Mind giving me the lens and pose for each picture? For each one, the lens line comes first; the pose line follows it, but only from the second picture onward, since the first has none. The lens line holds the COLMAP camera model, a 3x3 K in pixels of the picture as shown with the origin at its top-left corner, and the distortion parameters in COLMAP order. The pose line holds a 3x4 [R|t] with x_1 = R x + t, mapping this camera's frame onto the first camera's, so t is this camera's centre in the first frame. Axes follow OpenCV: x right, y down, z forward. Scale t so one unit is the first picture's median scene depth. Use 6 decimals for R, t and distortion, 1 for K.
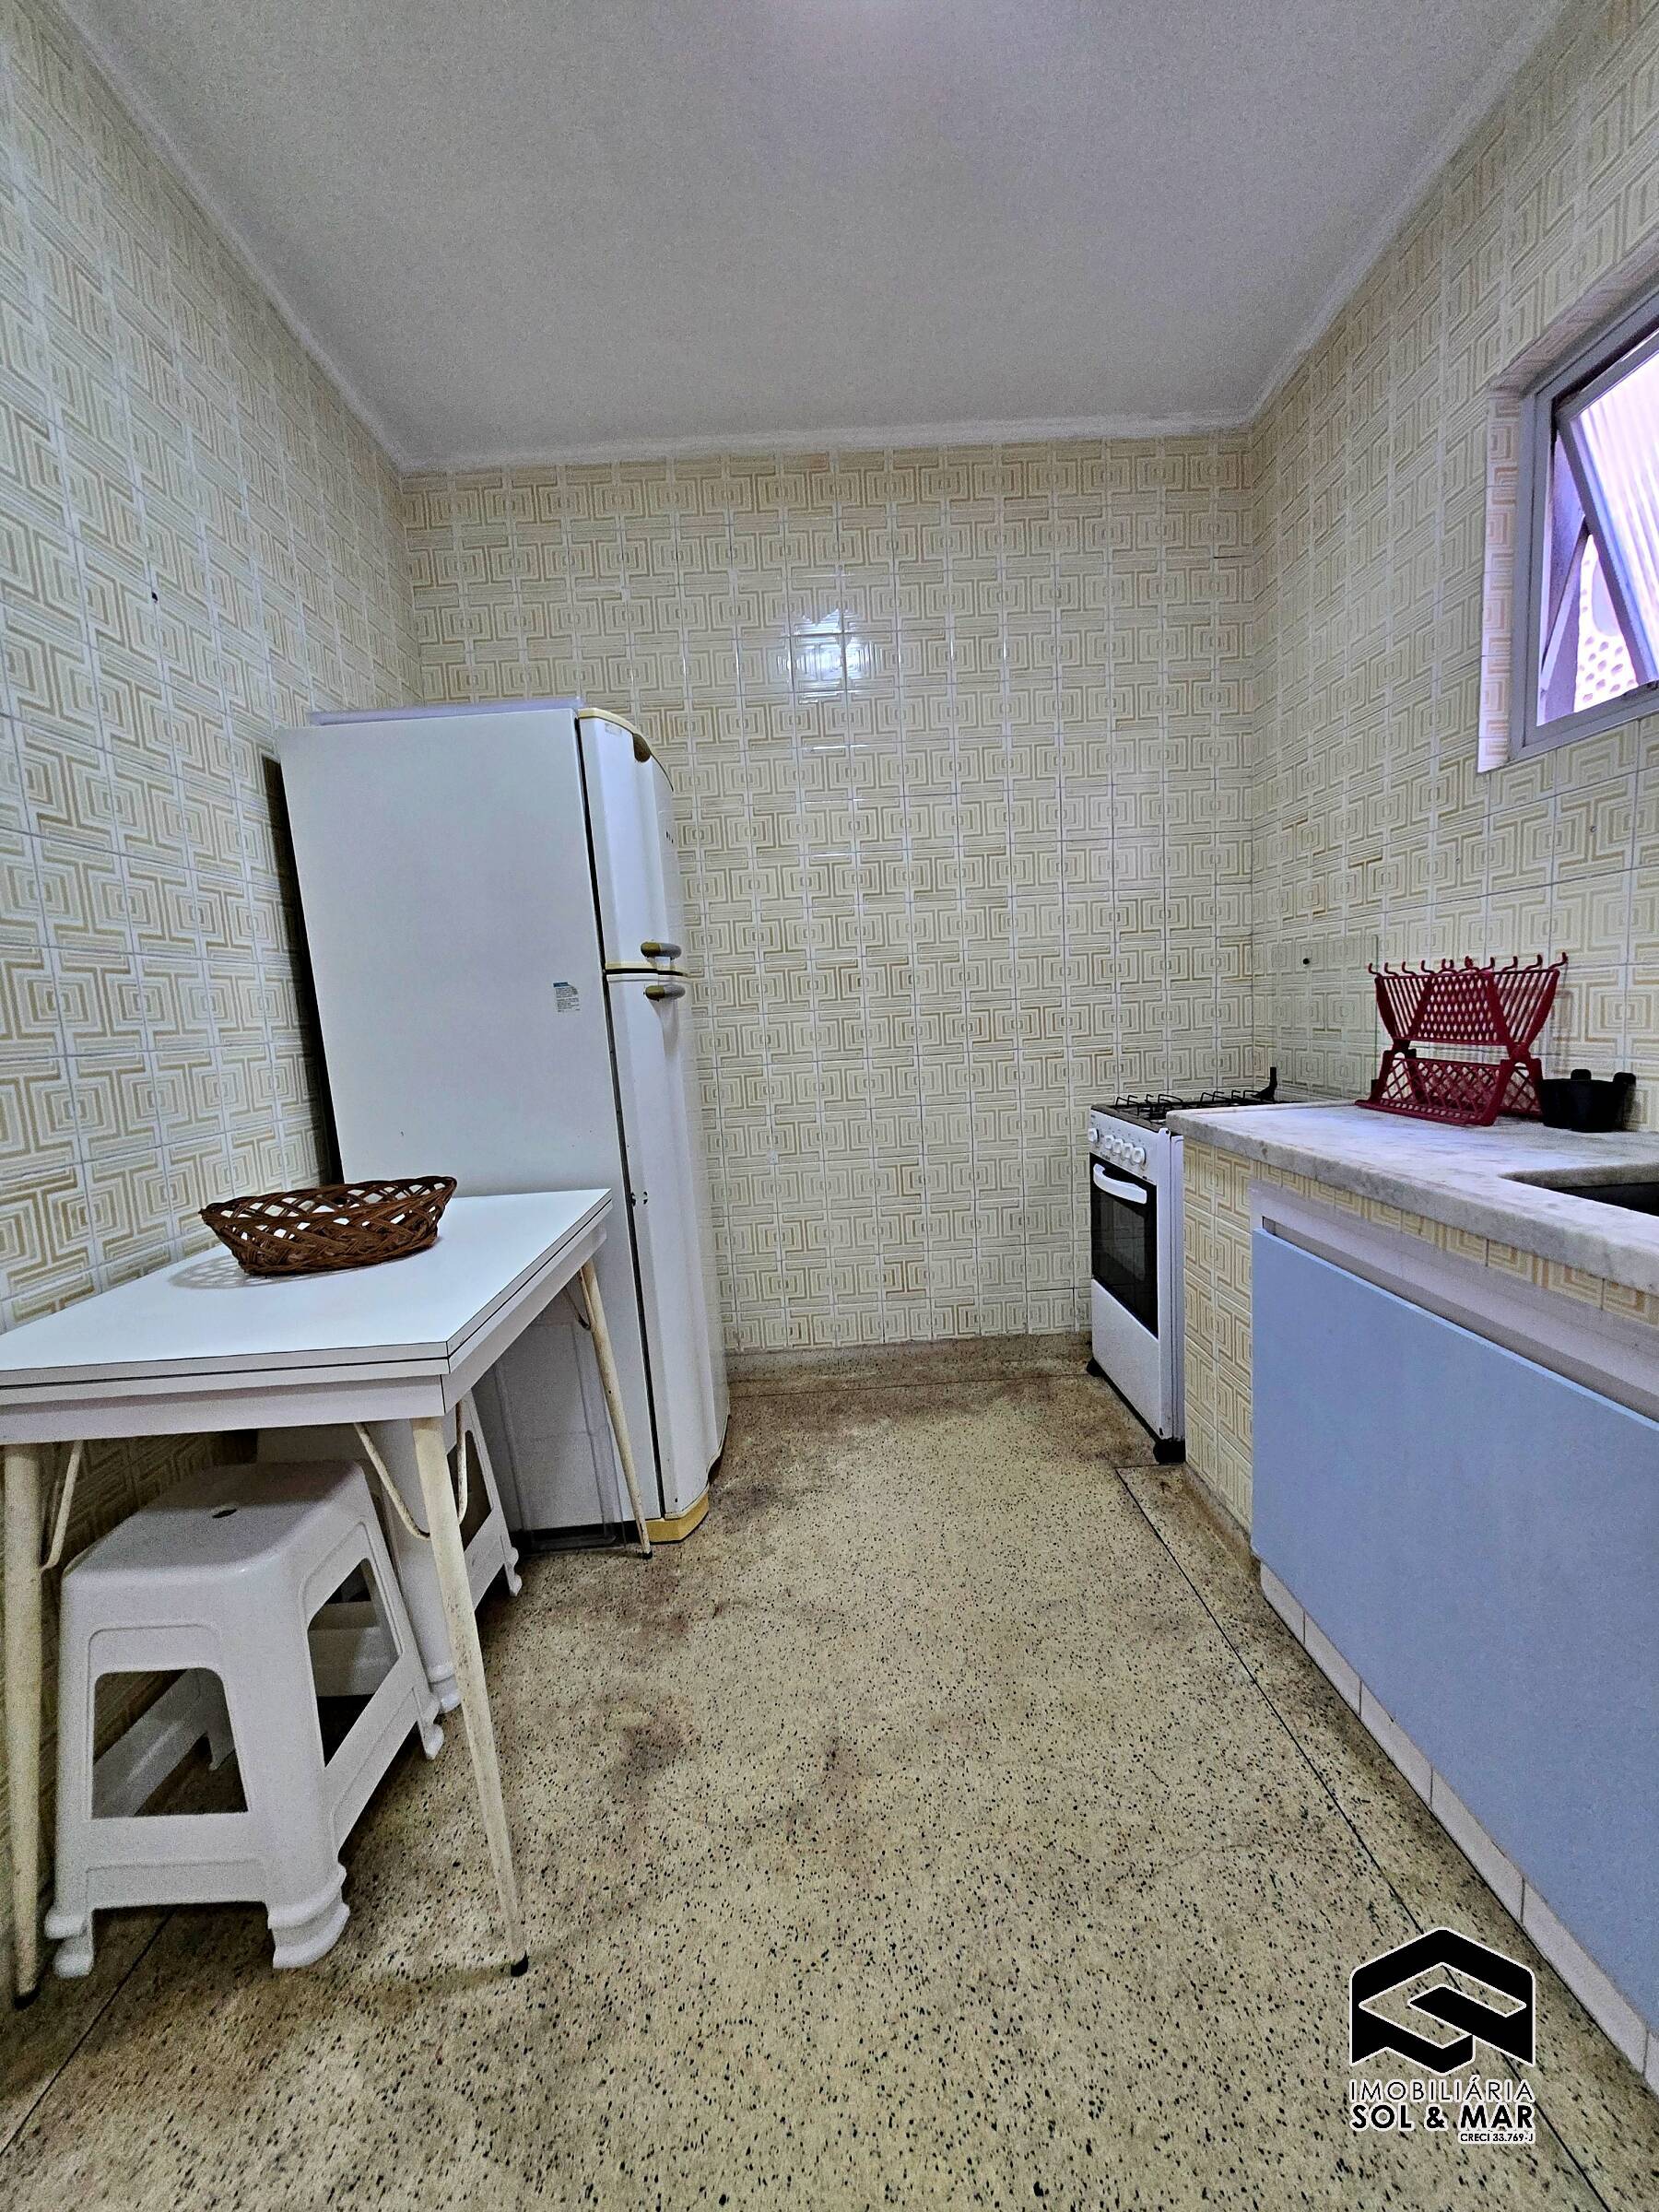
lens RADIAL K [[871.0, 0, 835.9], [0, 871.0, 1112.2], [0, 0, 1]] dist [0.003650, -0.000488]
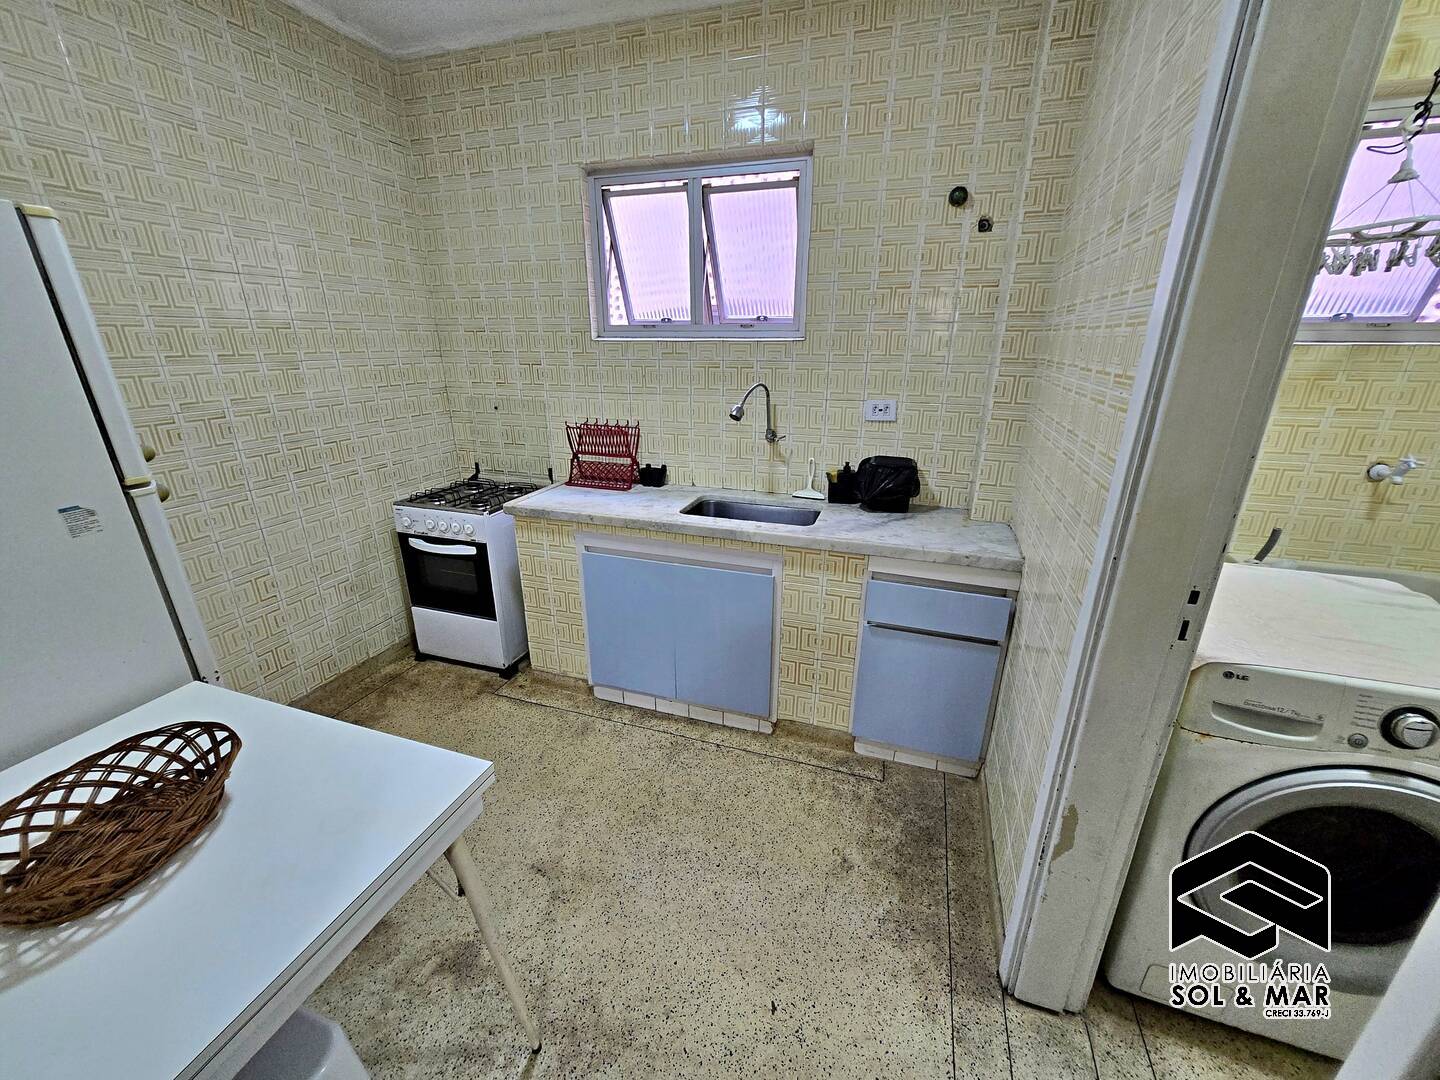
lens RADIAL K [[567.0, 0, 725.1], [0, 567.0, 537.3], [0, 0, 1]] dist [0.003650, -0.000488]
pose [[0.336284, -0.257791, 0.905791, -0.613233], [0.090647, 0.966200, 0.241330, -0.192311], [-0.937388, 0.000952, 0.348285, 0.119692]]
